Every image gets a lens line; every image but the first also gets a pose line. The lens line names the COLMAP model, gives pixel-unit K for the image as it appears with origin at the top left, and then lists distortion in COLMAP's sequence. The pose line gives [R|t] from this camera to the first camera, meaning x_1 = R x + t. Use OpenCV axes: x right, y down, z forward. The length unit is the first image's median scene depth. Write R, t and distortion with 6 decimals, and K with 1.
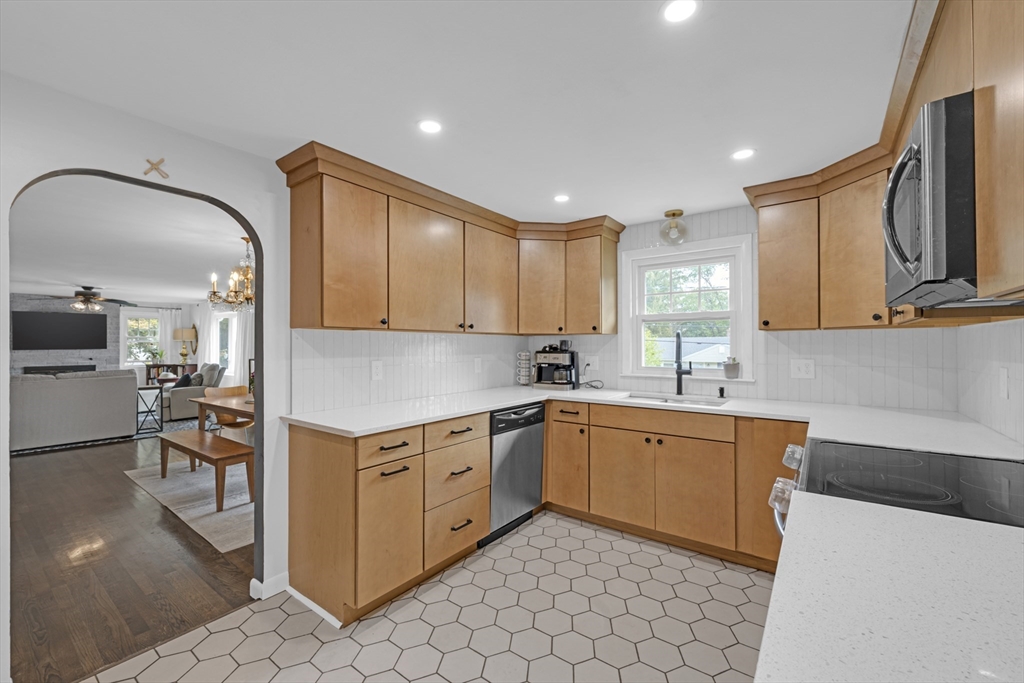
lens RADIAL K [[410.7, 0, 515.3], [0, 410.7, 341.5], [0, 0, 1]] dist [0.000954, 0.000048]
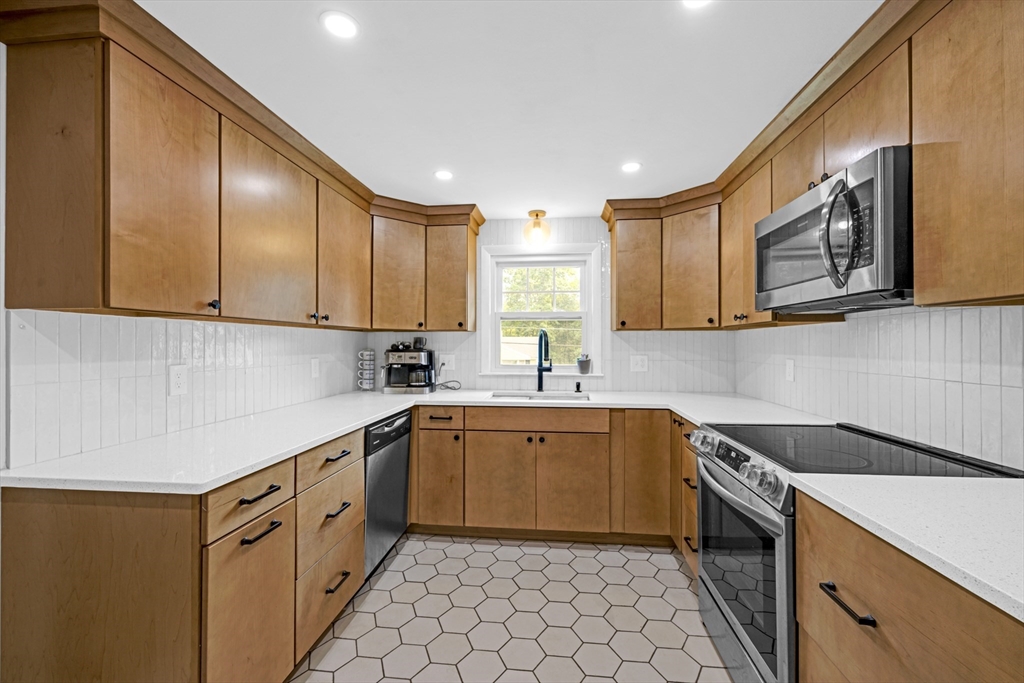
lens RADIAL K [[410.7, 0, 514.2], [0, 410.7, 340.9], [0, 0, 1]] dist [0.000954, 0.000048]
pose [[0.863326, 0.005752, 0.504614, -0.203403], [-0.006262, 0.999980, -0.000687, 0.005466], [-0.504608, -0.002567, 0.863345, 0.169175]]
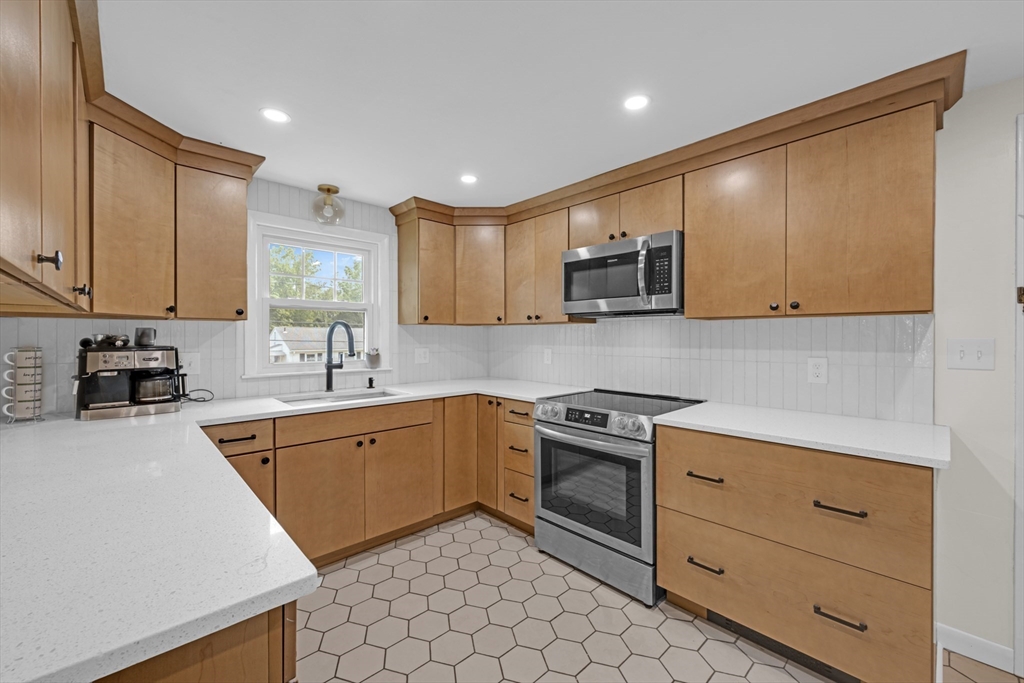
lens RADIAL K [[410.7, 0, 509.4], [0, 410.7, 337.7], [0, 0, 1]] dist [0.000954, 0.000048]
pose [[0.187772, -0.001959, 0.982211, -0.480622], [-0.009548, 0.999947, 0.003820, 0.004676], [-0.982166, -0.010095, 0.187743, 0.510774]]
